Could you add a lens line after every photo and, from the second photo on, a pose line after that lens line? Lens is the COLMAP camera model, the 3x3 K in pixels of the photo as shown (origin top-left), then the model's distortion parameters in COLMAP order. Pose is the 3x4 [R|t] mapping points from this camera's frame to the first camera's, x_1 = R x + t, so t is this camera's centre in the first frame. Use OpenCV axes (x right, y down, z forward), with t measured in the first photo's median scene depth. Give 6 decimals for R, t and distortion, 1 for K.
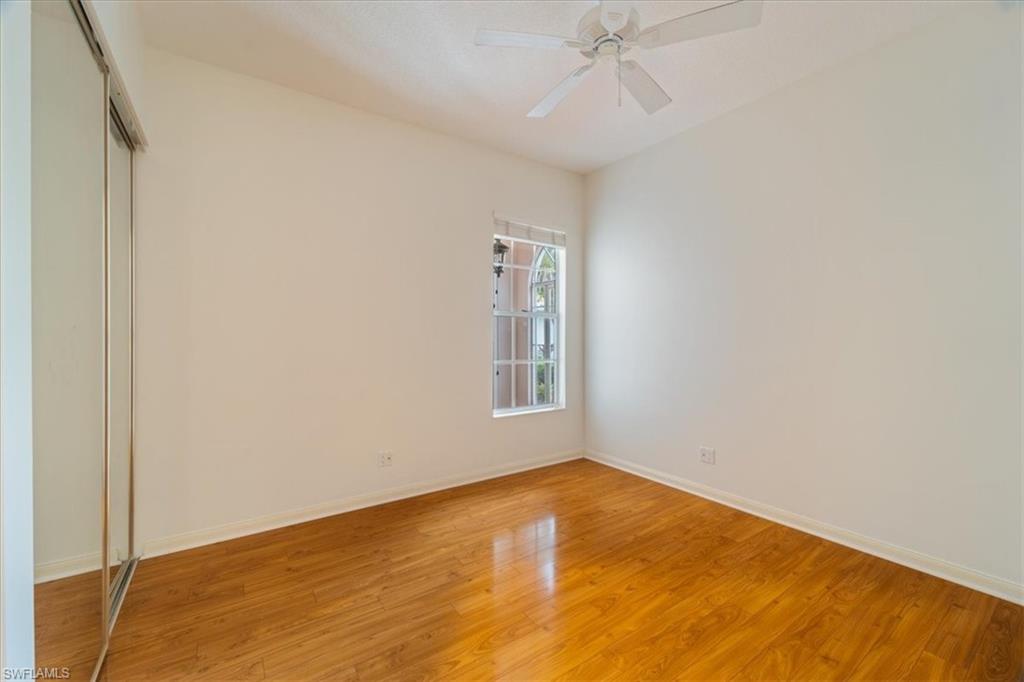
lens RADIAL K [[410.8, 0, 506.5], [0, 410.8, 339.8], [0, 0, 1]] dist [0.000152, -0.000770]
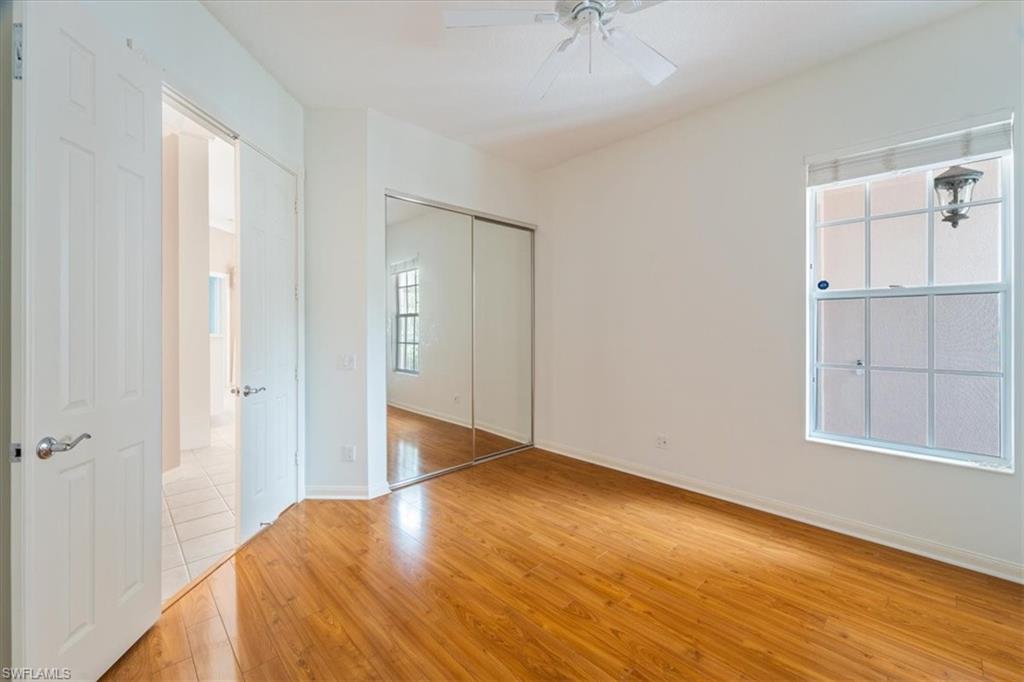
lens RADIAL K [[410.8, 0, 503.9], [0, 410.8, 332.5], [0, 0, 1]] dist [0.000152, -0.000770]
pose [[0.159327, 0.012474, -0.987147, 0.749913], [-0.005809, 0.999915, 0.011698, -0.008544], [0.987209, 0.003870, 0.159386, 0.444471]]
